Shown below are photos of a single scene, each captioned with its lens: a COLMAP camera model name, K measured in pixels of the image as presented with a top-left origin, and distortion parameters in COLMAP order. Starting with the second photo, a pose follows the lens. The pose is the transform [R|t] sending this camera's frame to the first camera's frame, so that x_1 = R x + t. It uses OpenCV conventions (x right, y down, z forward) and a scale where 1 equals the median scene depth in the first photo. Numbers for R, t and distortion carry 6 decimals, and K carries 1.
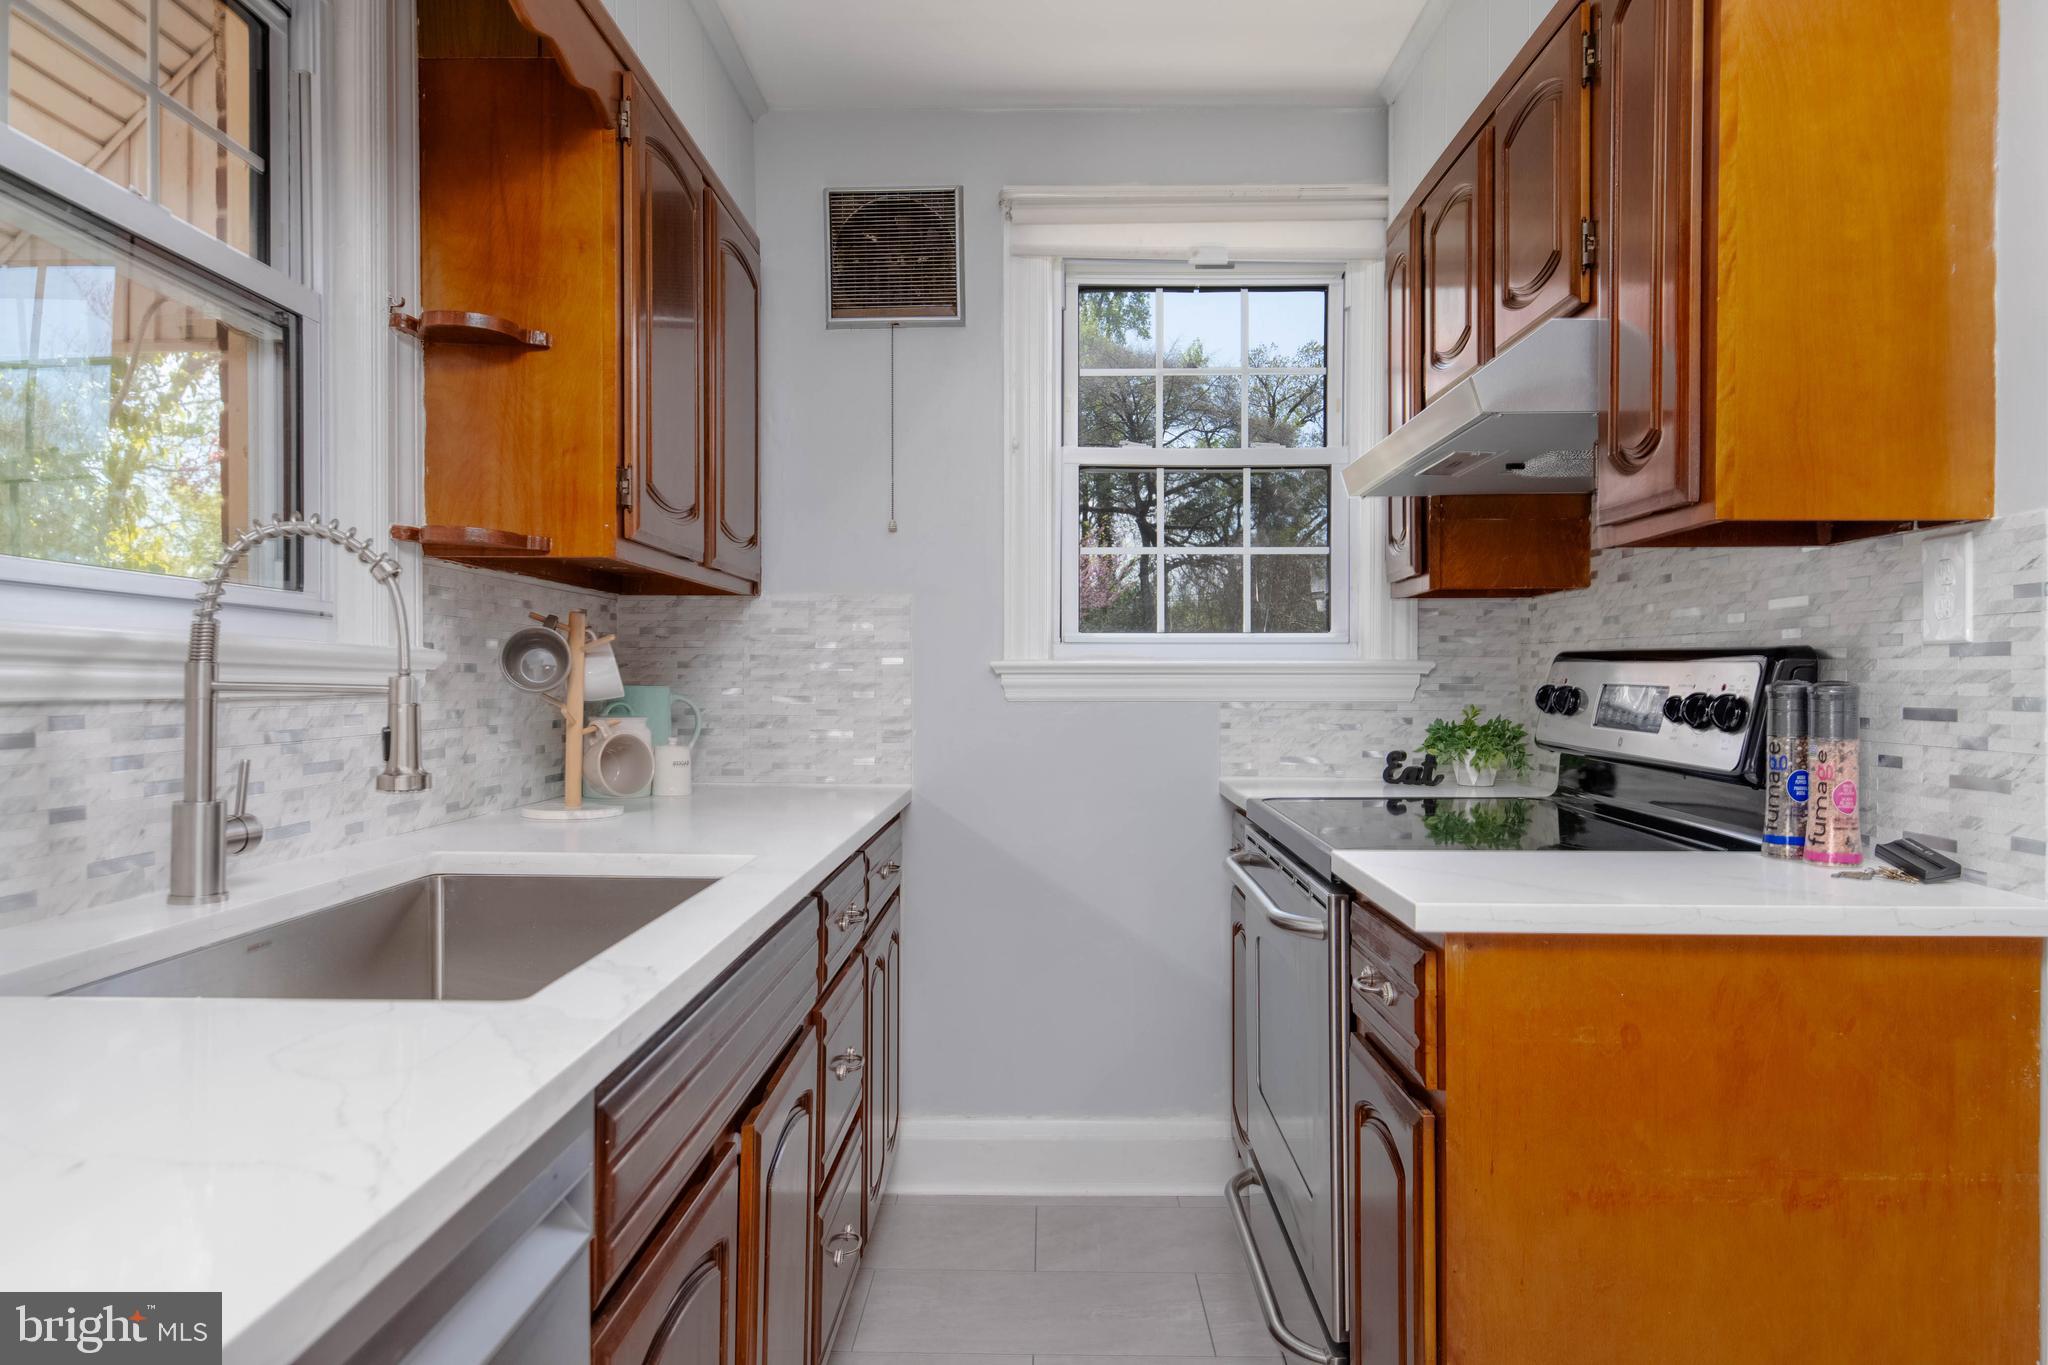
lens RADIAL K [[1308.9, 0, 1023.4], [0, 1308.9, 679.0], [0, 0, 1]] dist [0.006566, 0.000621]
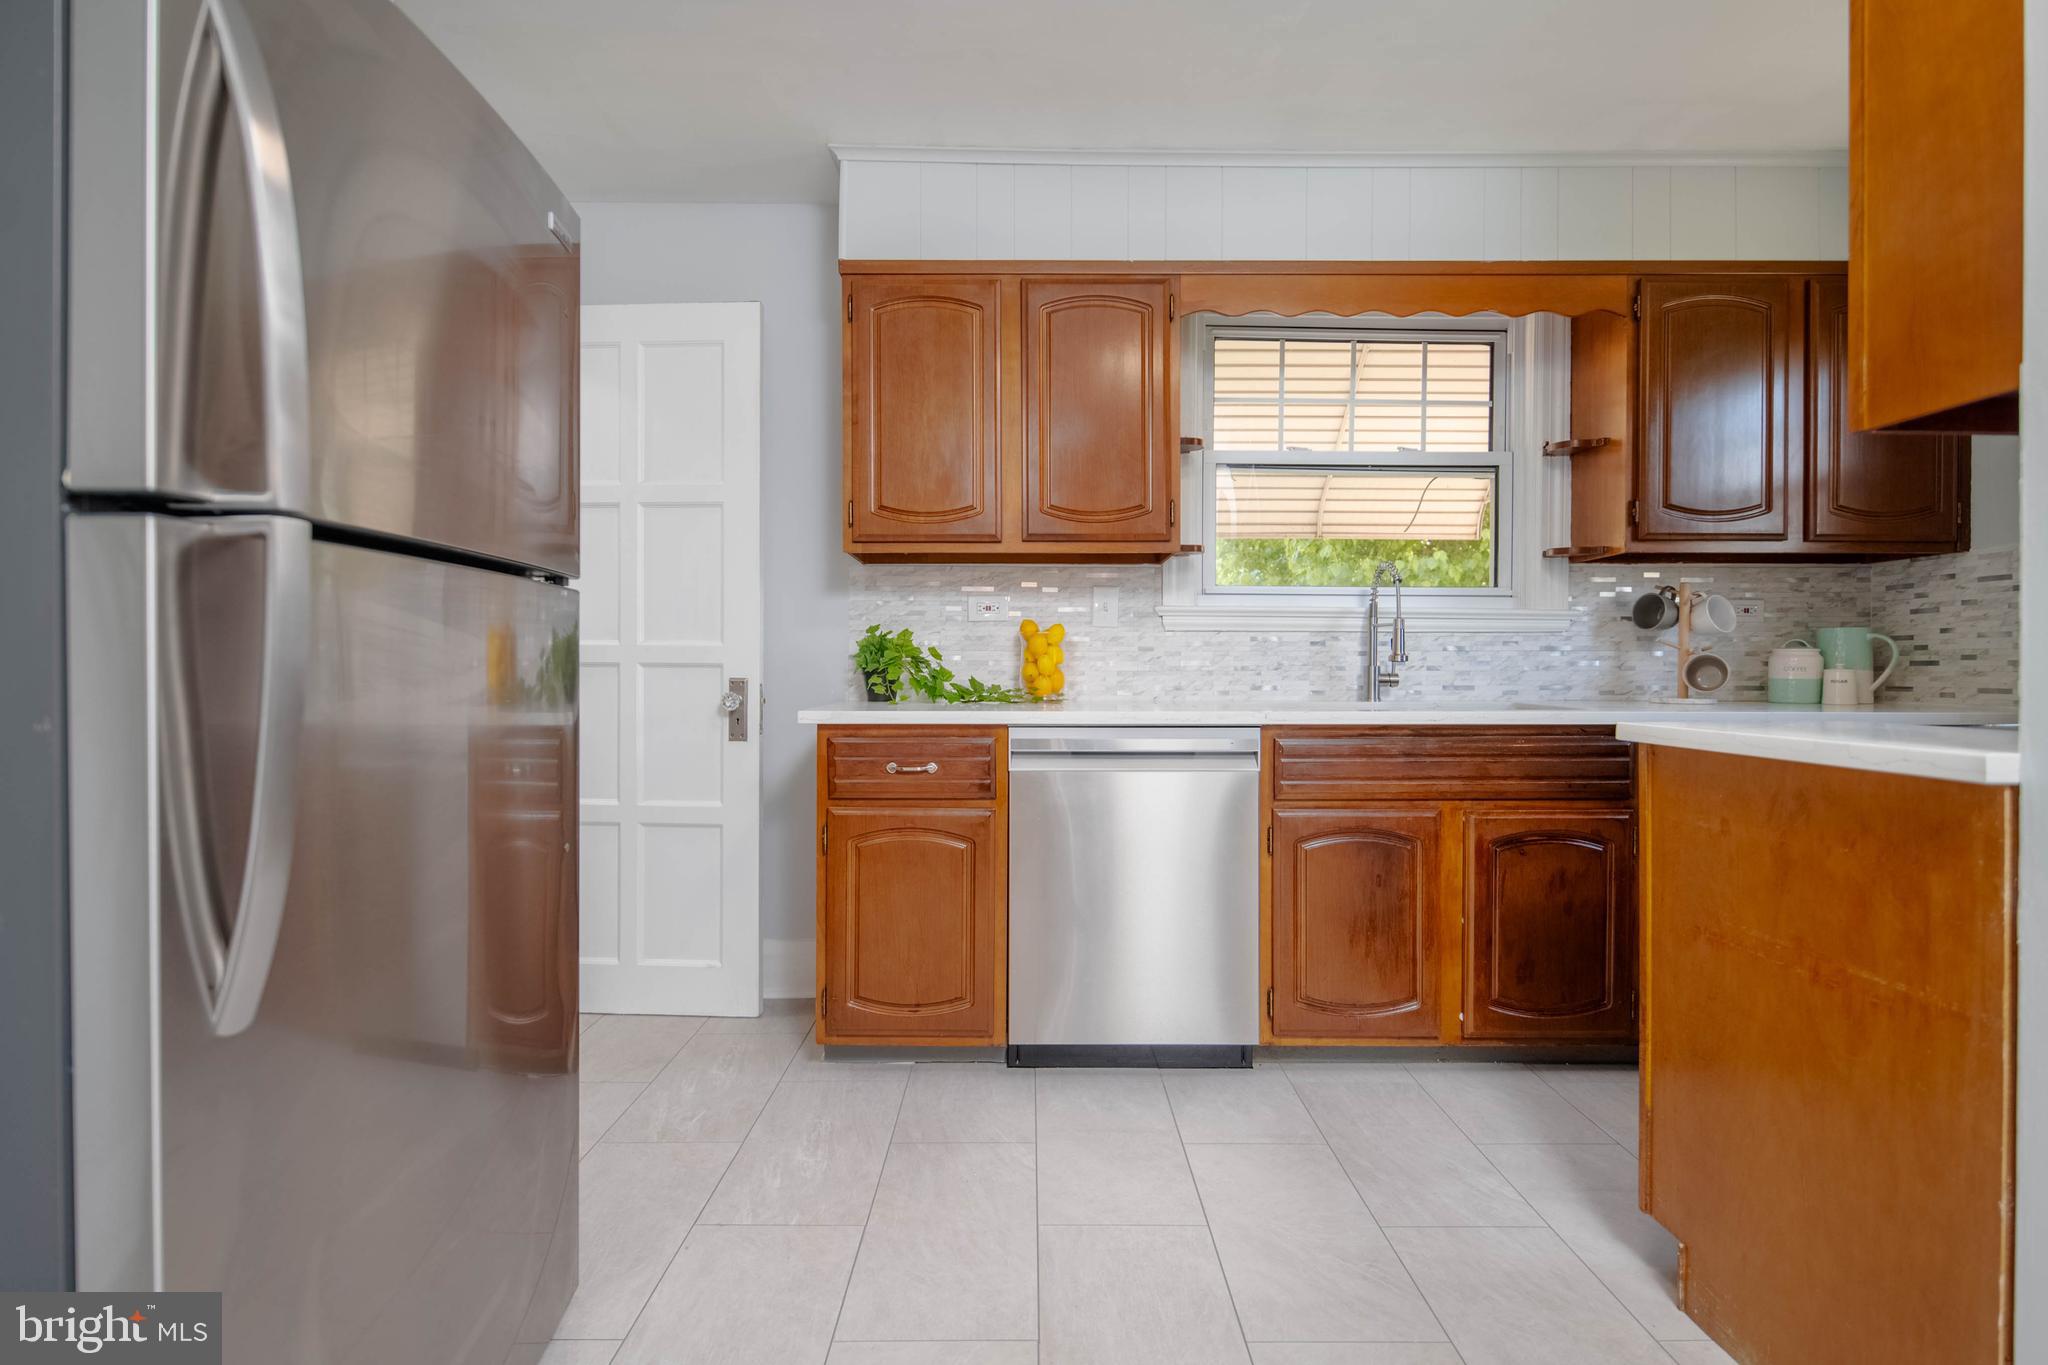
lens RADIAL K [[938.0, 0, 1023.7], [0, 938.0, 673.9], [0, 0, 1]] dist [-0.003291, -0.000612]
pose [[0.022923, 0.008040, -0.999705, 1.452308], [-0.001432, 0.999967, 0.008009, 0.100910], [0.999736, 0.001248, 0.022934, 0.219294]]
